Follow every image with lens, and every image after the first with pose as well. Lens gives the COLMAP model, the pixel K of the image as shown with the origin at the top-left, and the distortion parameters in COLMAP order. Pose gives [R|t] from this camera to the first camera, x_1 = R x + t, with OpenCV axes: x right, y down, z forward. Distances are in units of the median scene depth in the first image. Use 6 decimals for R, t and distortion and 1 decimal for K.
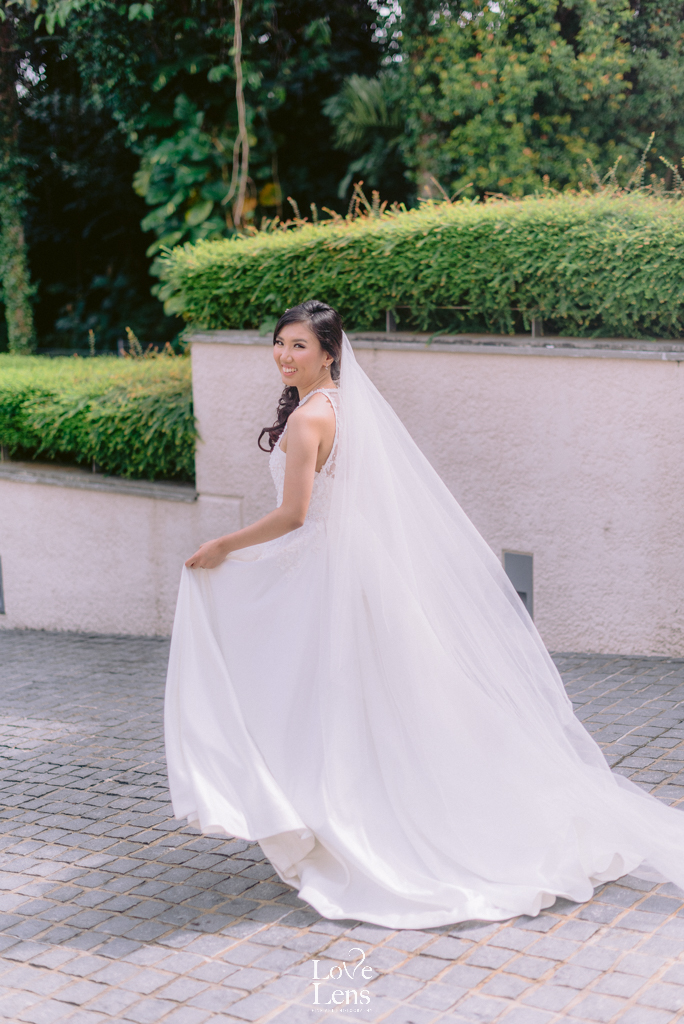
lens RADIAL K [[1481.9, 0, 361.2], [0, 1481.9, 510.7], [0, 0, 1]] dist [-0.004467, 0.131133]
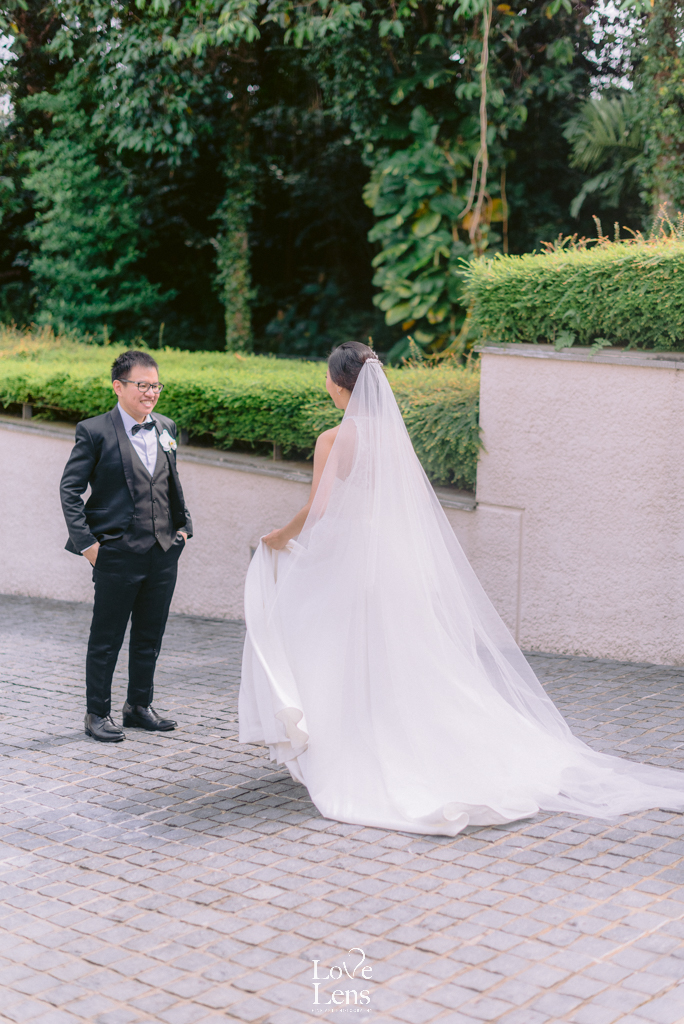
lens RADIAL K [[1481.9, 0, 361.2], [0, 1481.9, 510.7], [0, 0, 1]] dist [-0.004467, 0.131133]
pose [[0.992342, 0.060712, -0.107566, -0.077397], [-0.061753, 0.998071, -0.006372, 0.005038], [0.106972, 0.012965, 0.994177, -0.014842]]
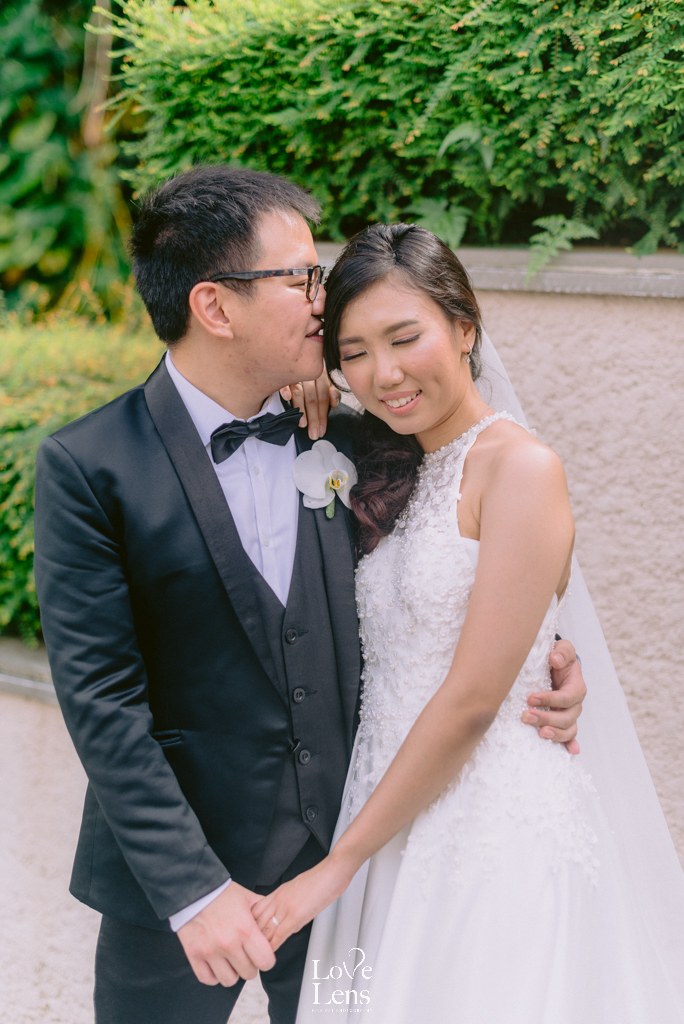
lens RADIAL K [[1525.3, 0, 342.0], [0, 1525.3, 512.0], [0, 0, 1]] dist [-0.000975, 0.031604]
pose [[0.992380, 0.020561, 0.121489, -0.112282], [-0.020967, 0.999778, 0.002066, -0.057594], [-0.121420, -0.004598, 0.992591, 0.614136]]
